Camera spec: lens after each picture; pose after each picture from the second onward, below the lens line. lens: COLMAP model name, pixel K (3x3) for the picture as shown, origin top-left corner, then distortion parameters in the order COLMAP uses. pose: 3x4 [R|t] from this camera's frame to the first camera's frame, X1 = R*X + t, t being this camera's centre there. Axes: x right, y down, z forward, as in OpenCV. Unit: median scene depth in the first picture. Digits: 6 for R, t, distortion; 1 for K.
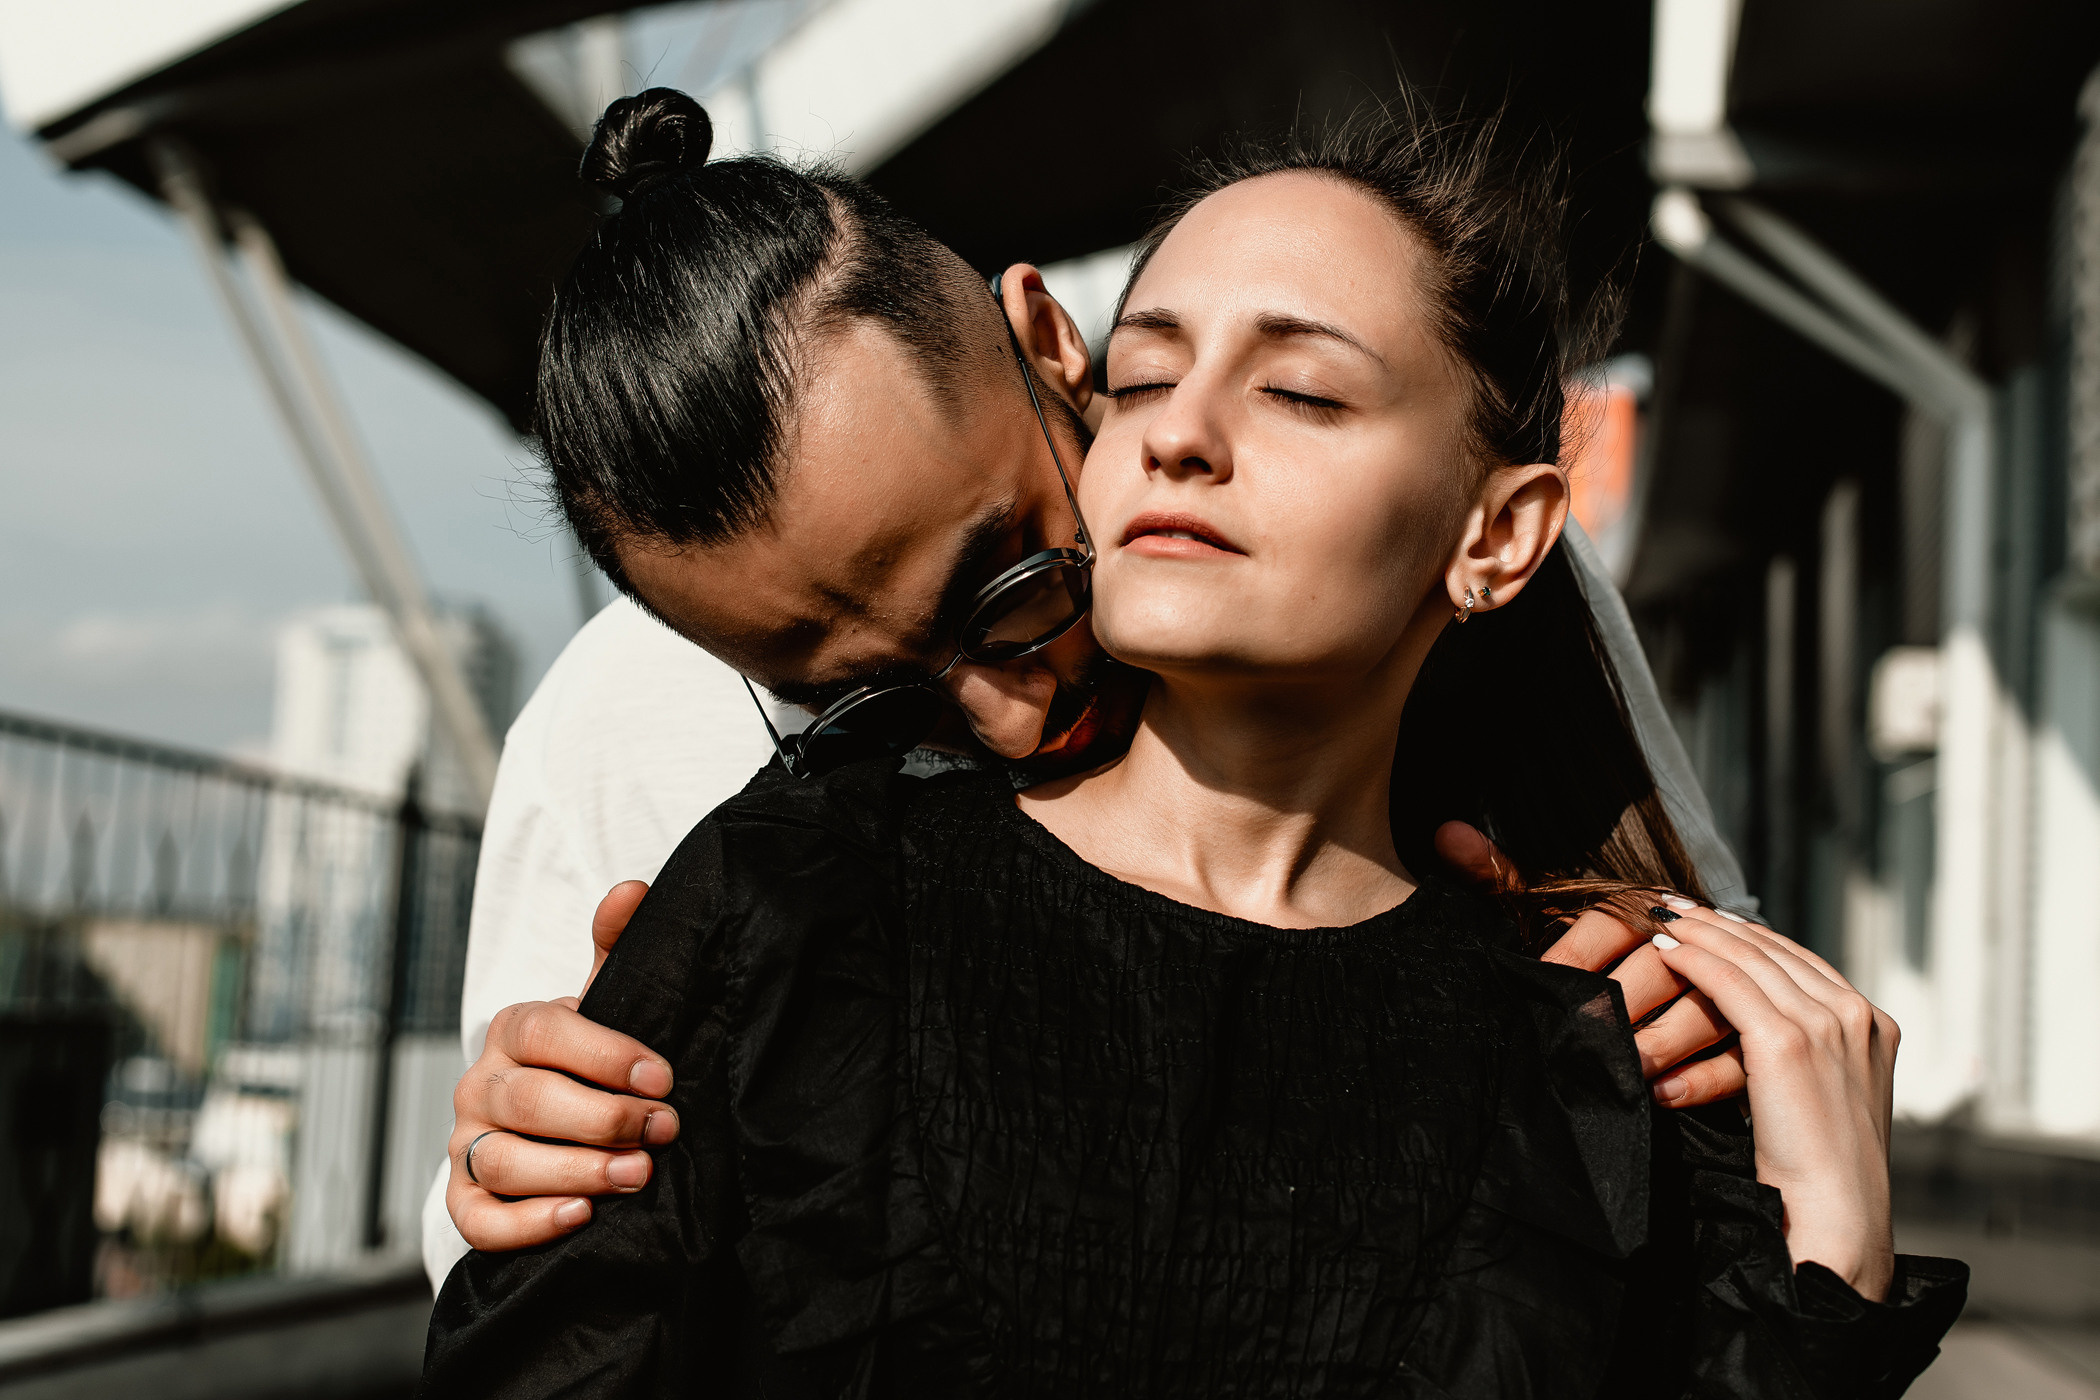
lens RADIAL K [[3214.1, 0, 1050.3], [0, 3214.1, 694.4], [0, 0, 1]] dist [0.061036, 0.057479]
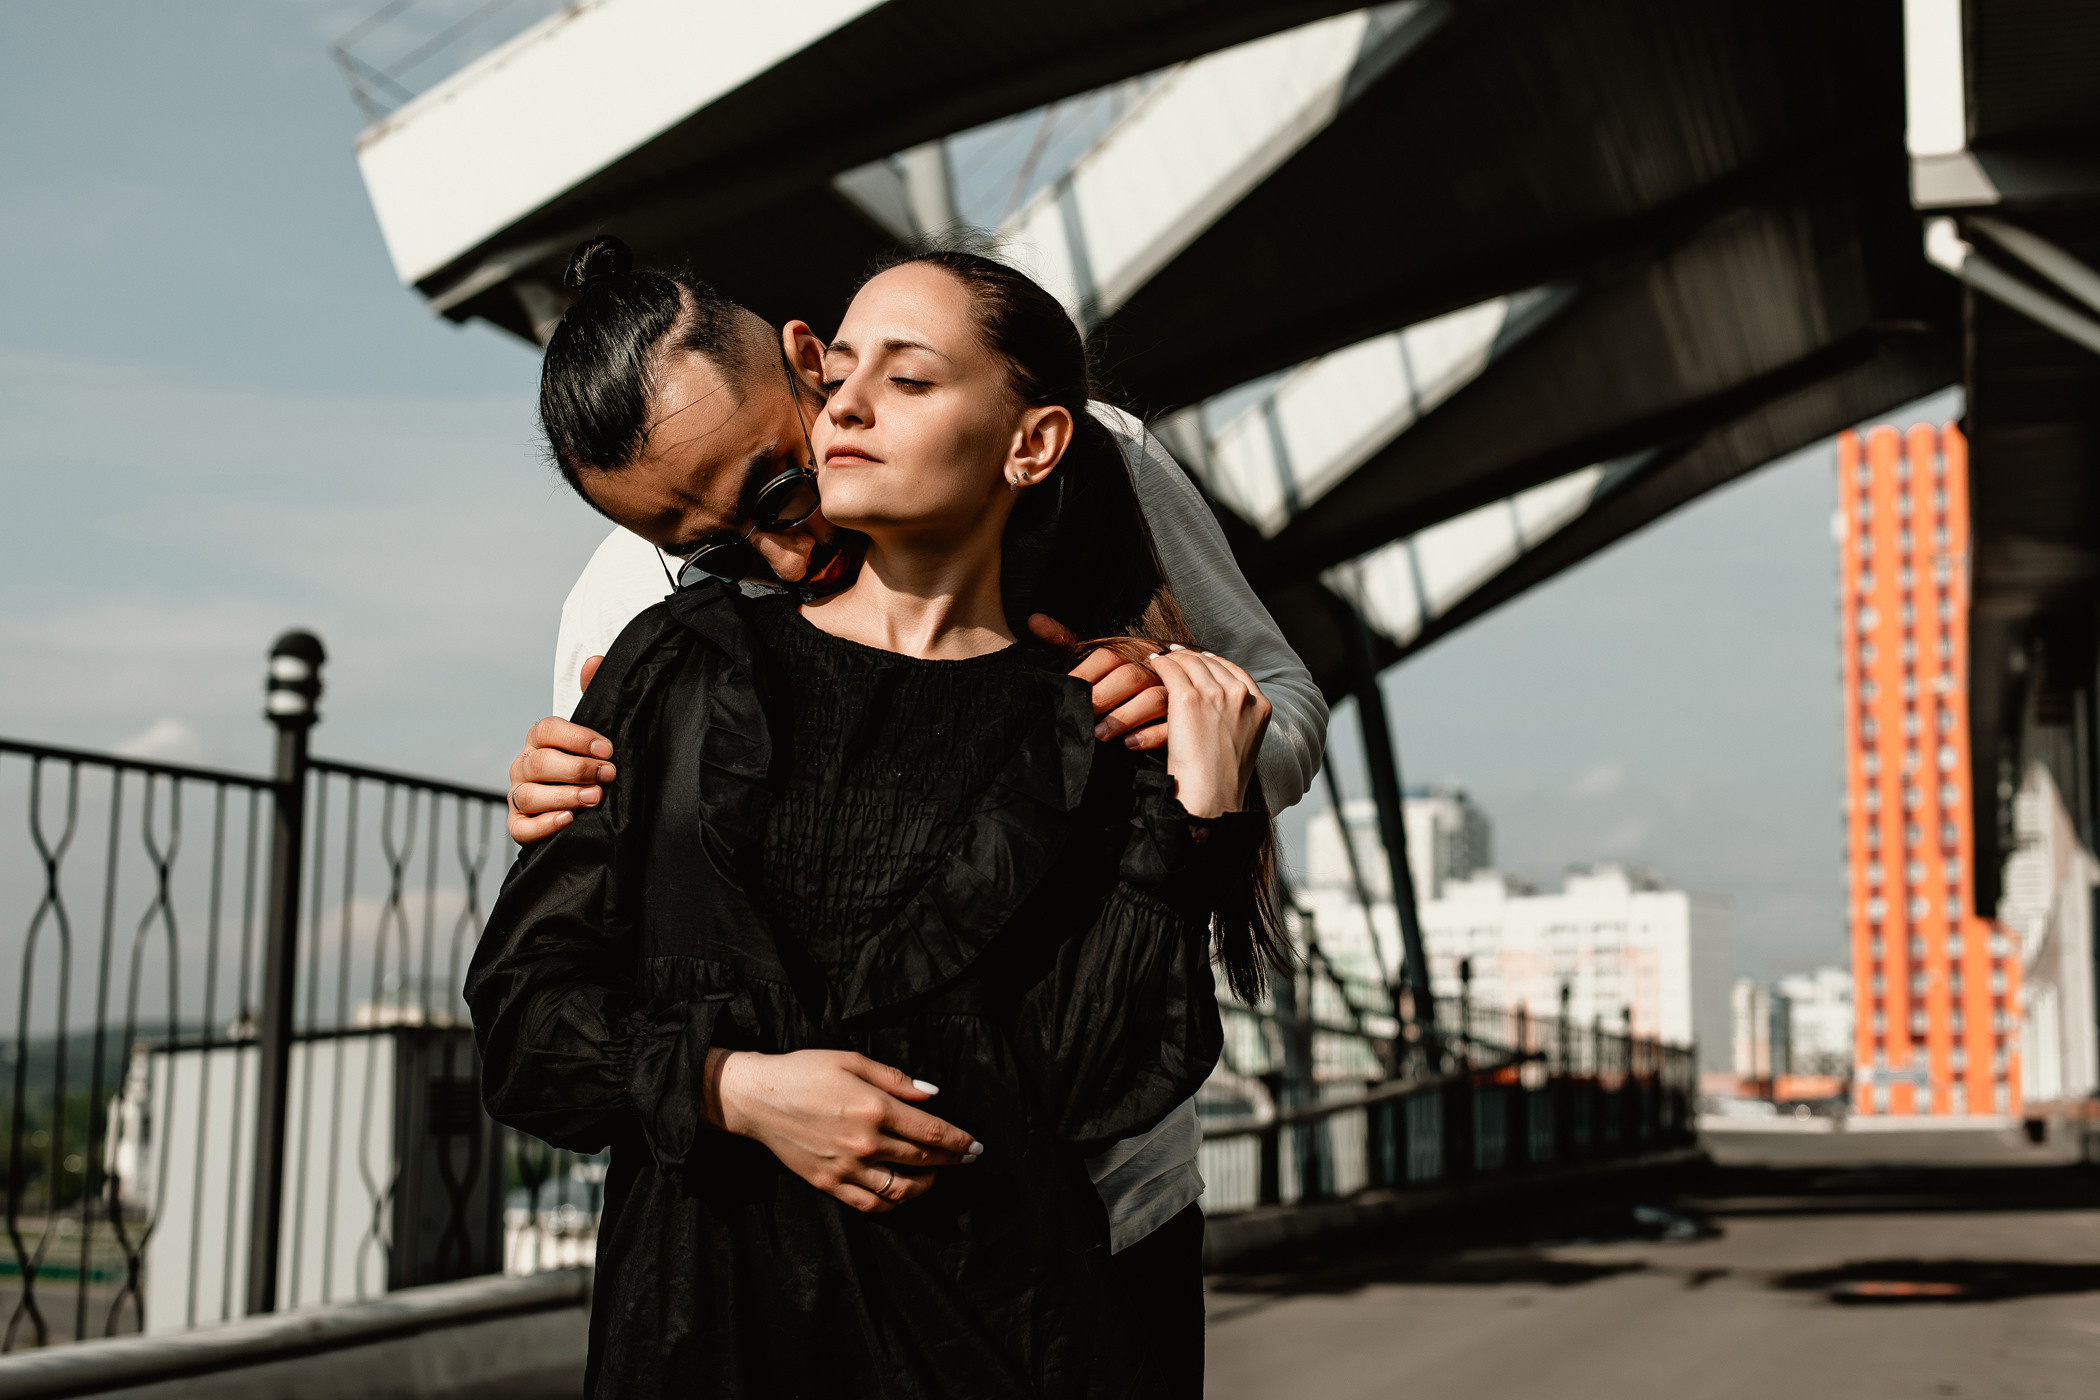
lens RADIAL K [[3138.7, 0, 1050.0], [0, 3138.7, 700.0], [0, 0, 1]] dist [0.009647, -0.059458]
pose [[0.995420, -0.035130, -0.088908, 0.315575], [0.033998, 0.999321, -0.014222, 0.126687], [0.089347, 0.011134, 0.995938, -0.861417]]
